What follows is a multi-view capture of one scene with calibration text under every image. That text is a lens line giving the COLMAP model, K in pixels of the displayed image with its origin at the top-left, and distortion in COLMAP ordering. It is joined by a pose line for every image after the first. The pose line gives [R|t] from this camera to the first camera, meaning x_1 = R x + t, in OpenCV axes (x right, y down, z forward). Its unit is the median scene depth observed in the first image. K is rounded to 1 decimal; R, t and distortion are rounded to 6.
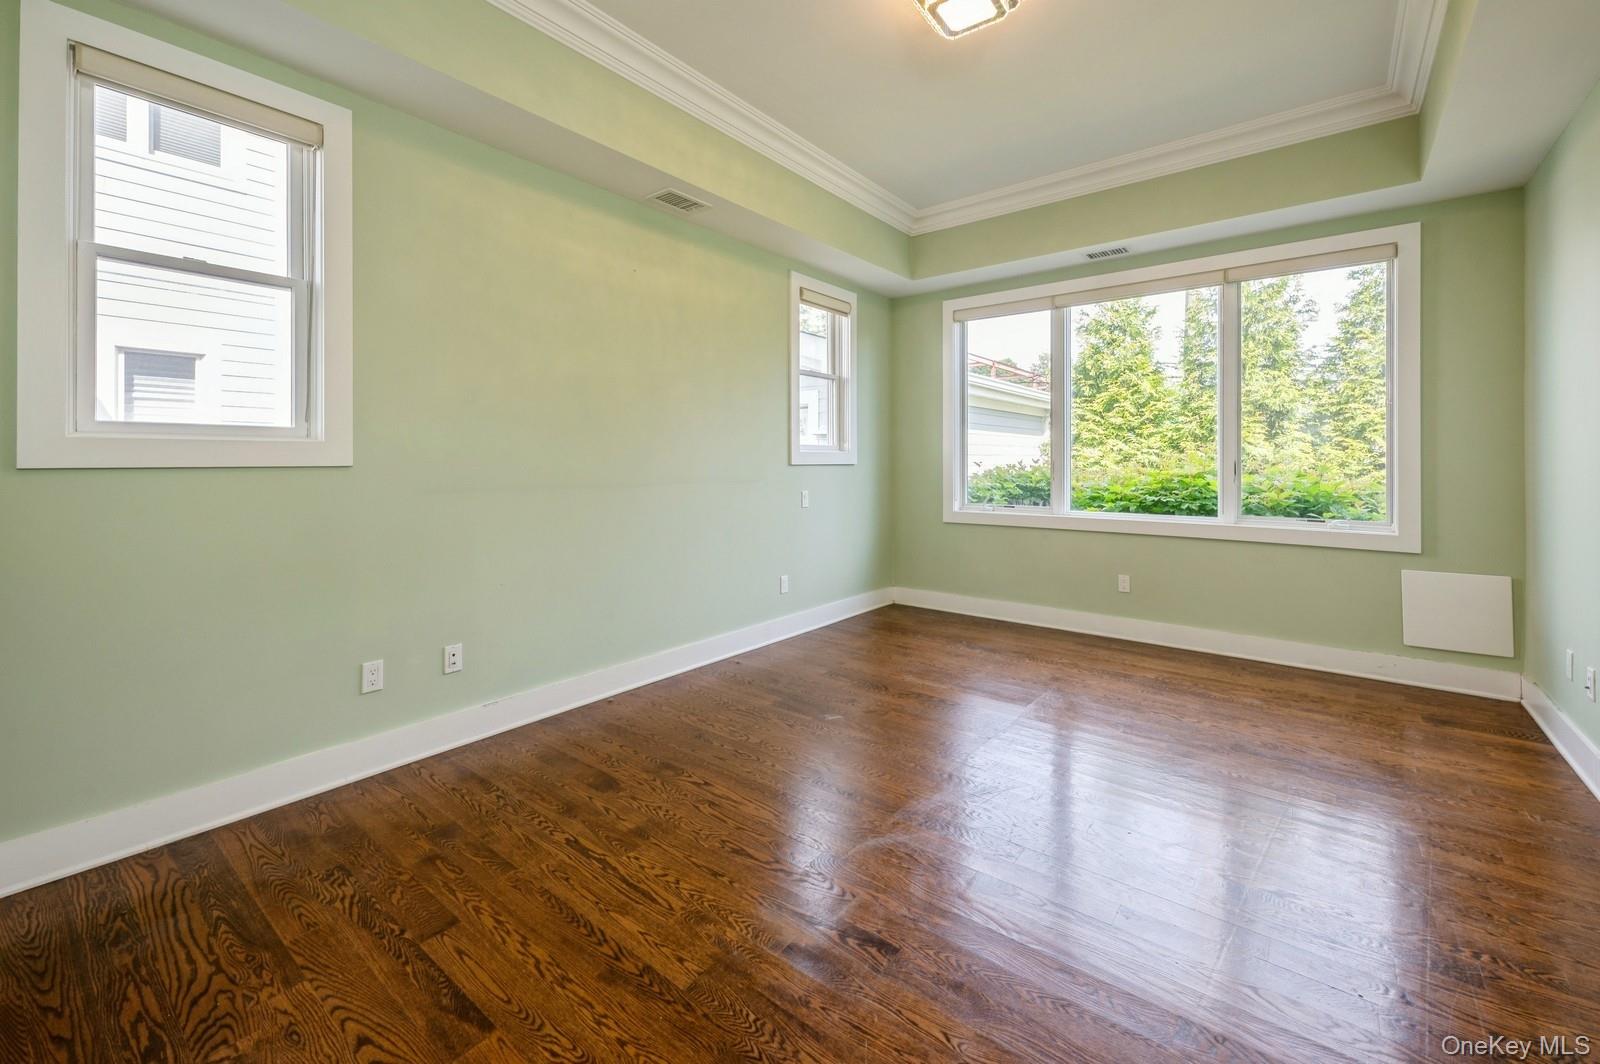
lens RADIAL K [[658.1, 0, 800.7], [0, 658.1, 462.6], [0, 0, 1]] dist [0.011840, -0.000152]
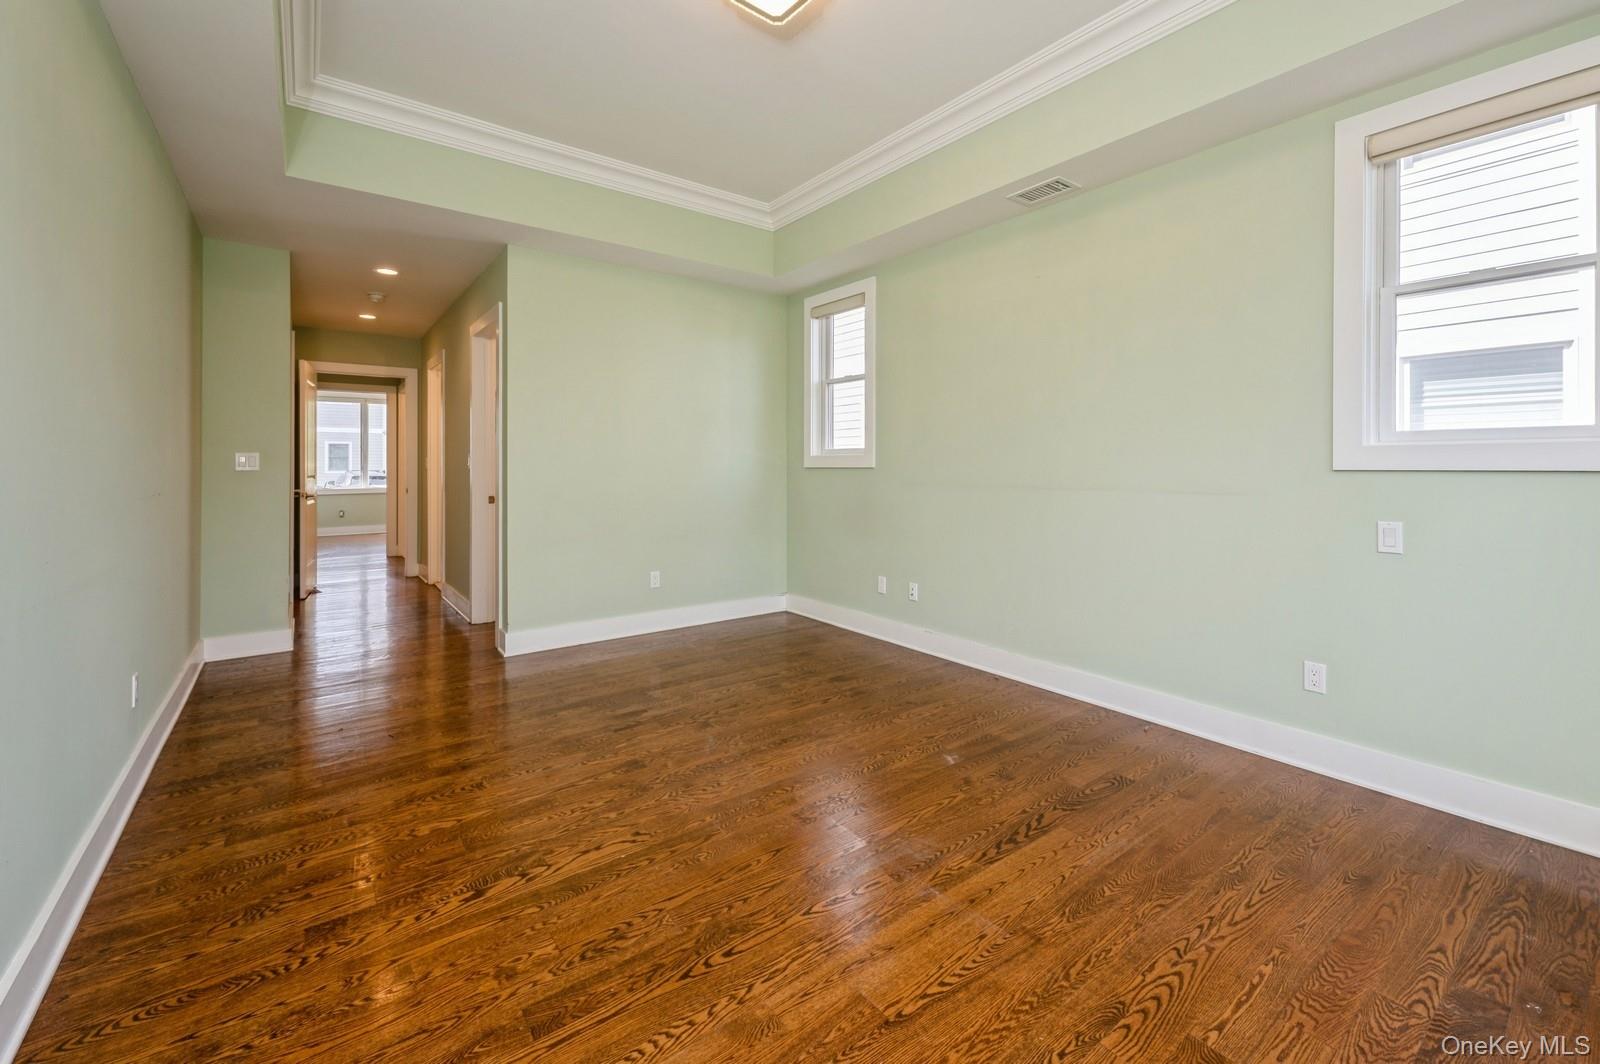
lens RADIAL K [[660.5, 0, 796.0], [0, 660.5, 470.5], [0, 0, 1]] dist [0.016568, -0.006022]
pose [[-0.261988, 0.005012, -0.965058, 0.638662], [-0.004916, 0.999967, 0.006527, 0.001676], [0.965059, 0.006454, -0.261954, 0.700025]]
